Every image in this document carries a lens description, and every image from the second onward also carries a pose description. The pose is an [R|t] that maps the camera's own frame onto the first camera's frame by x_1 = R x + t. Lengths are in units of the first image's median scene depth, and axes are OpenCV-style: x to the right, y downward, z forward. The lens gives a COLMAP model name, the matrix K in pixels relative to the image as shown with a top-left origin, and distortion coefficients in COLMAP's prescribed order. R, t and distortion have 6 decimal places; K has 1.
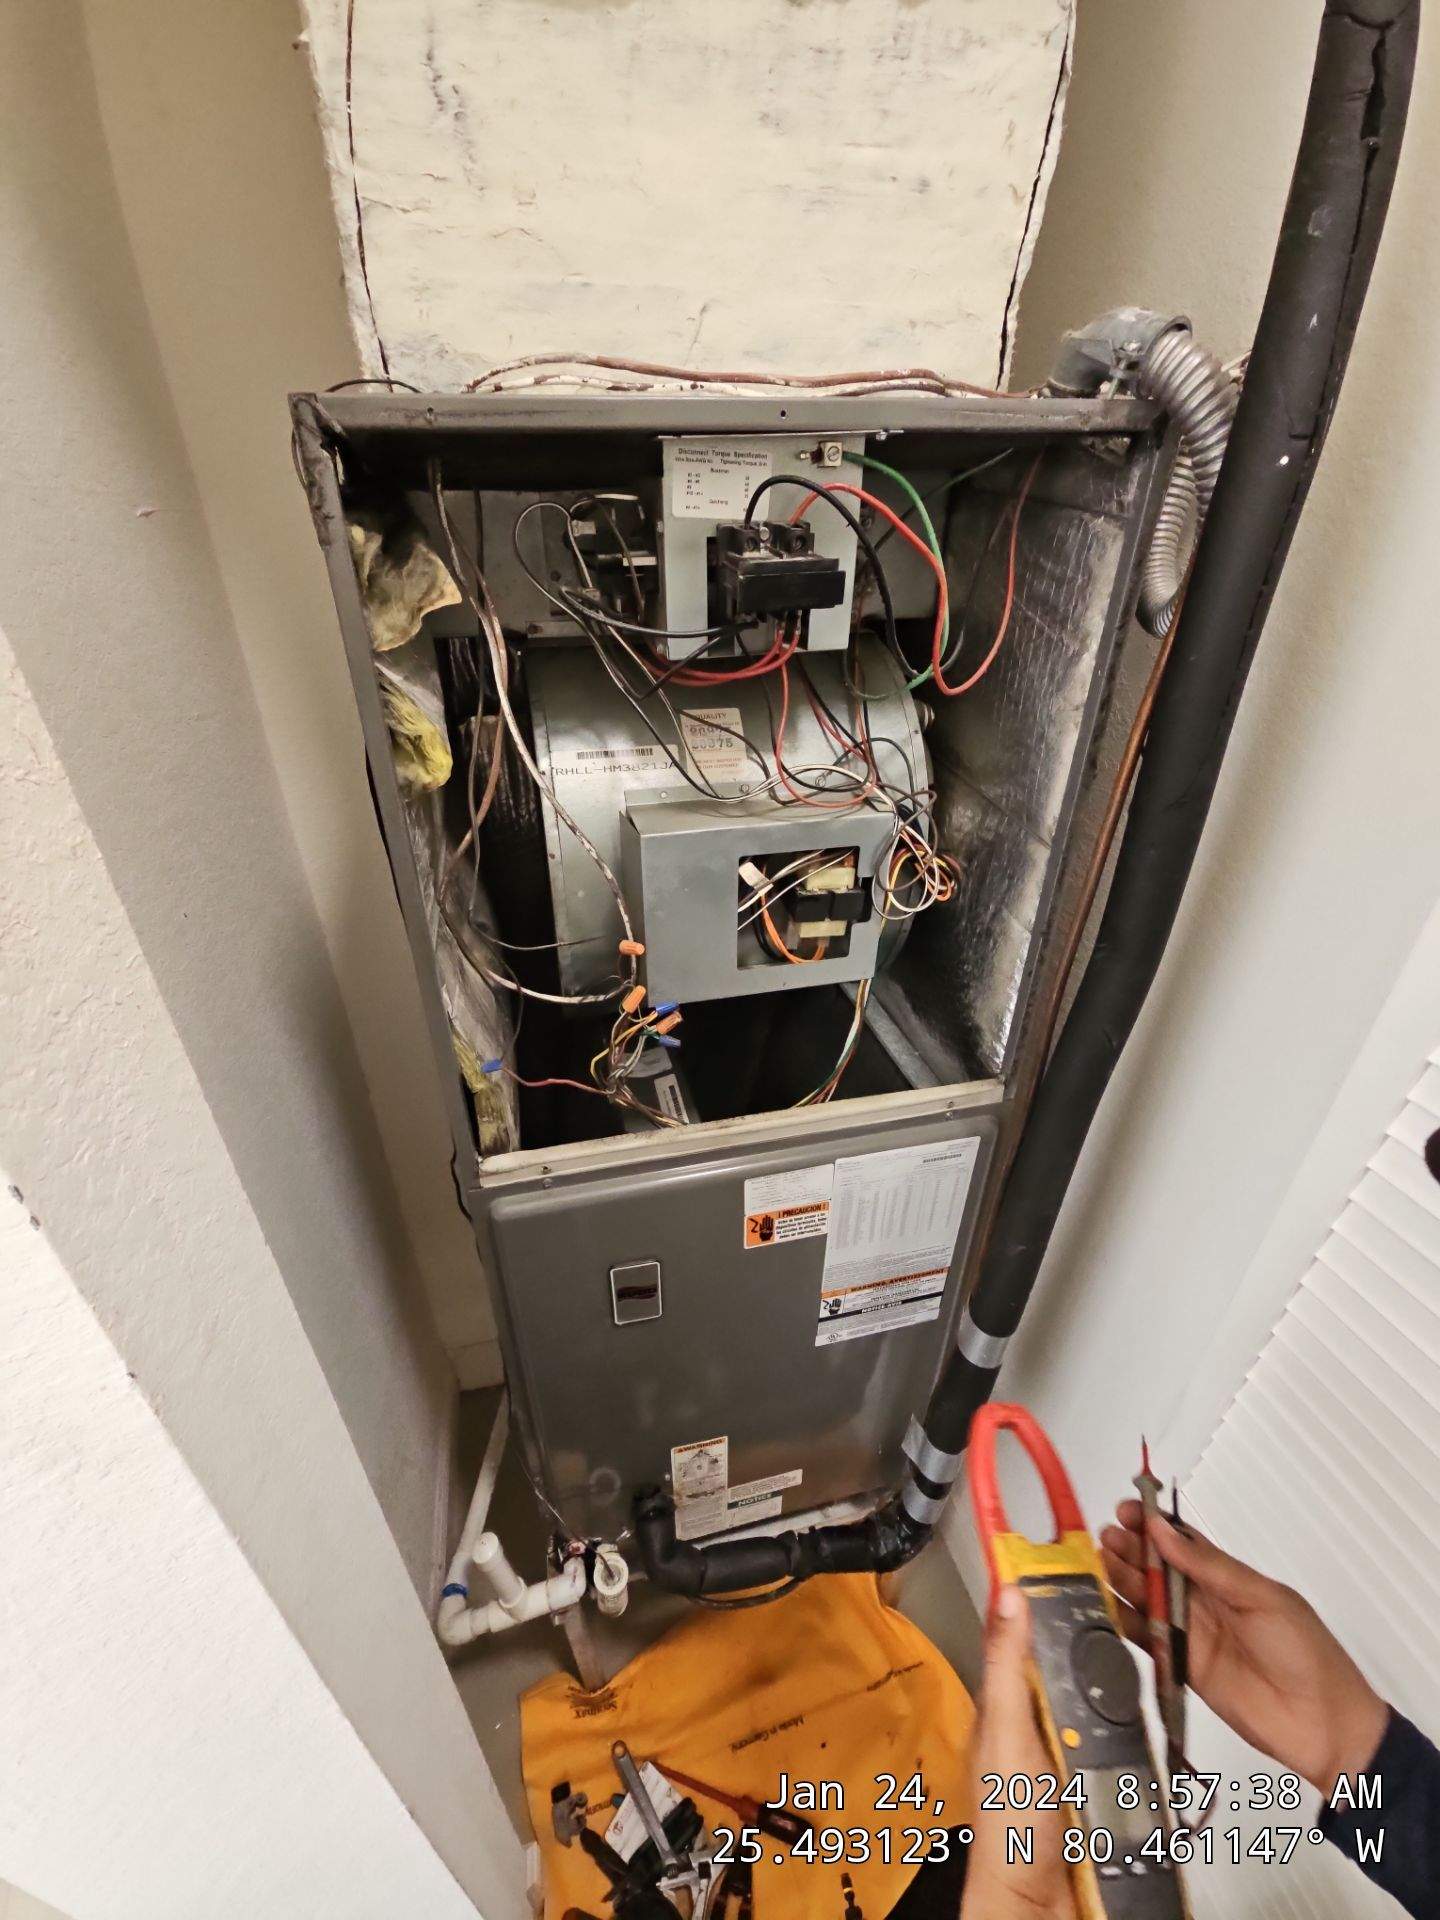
lens RADIAL K [[758.3, 0, 672.3], [0, 758.3, 939.5], [0, 0, 1]] dist [0.008690, -0.007123]
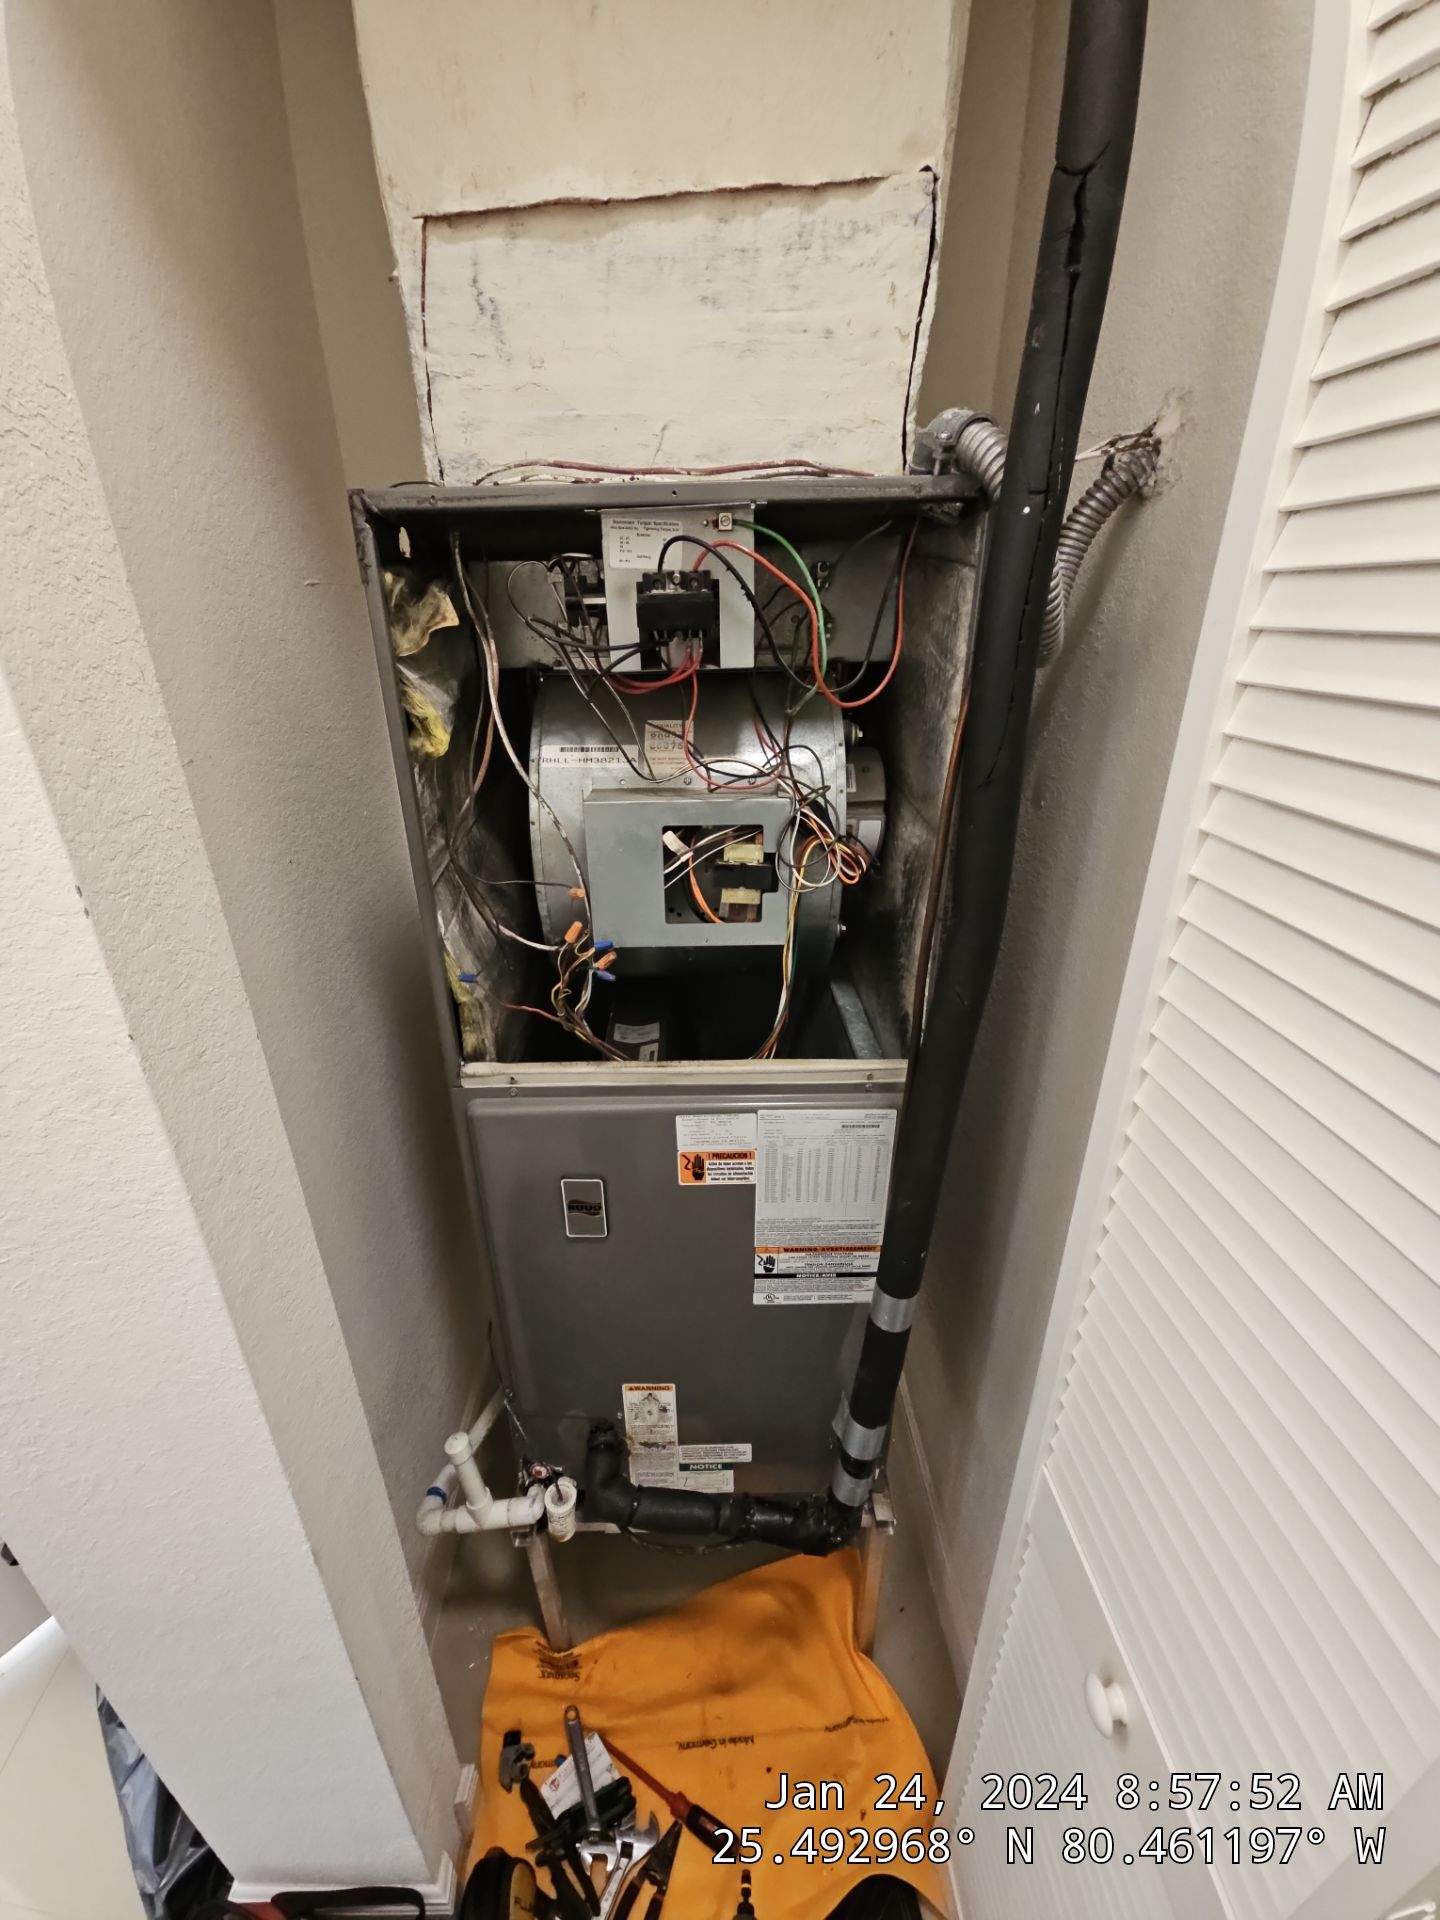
lens RADIAL K [[758.3, 0, 687.5], [0, 758.3, 945.9], [0, 0, 1]] dist [0.008690, -0.007123]
pose [[0.976585, 0.081980, -0.198898, 0.371459], [-0.102750, 0.990021, -0.096445, 0.193870], [0.189006, 0.114624, 0.975263, -0.192885]]
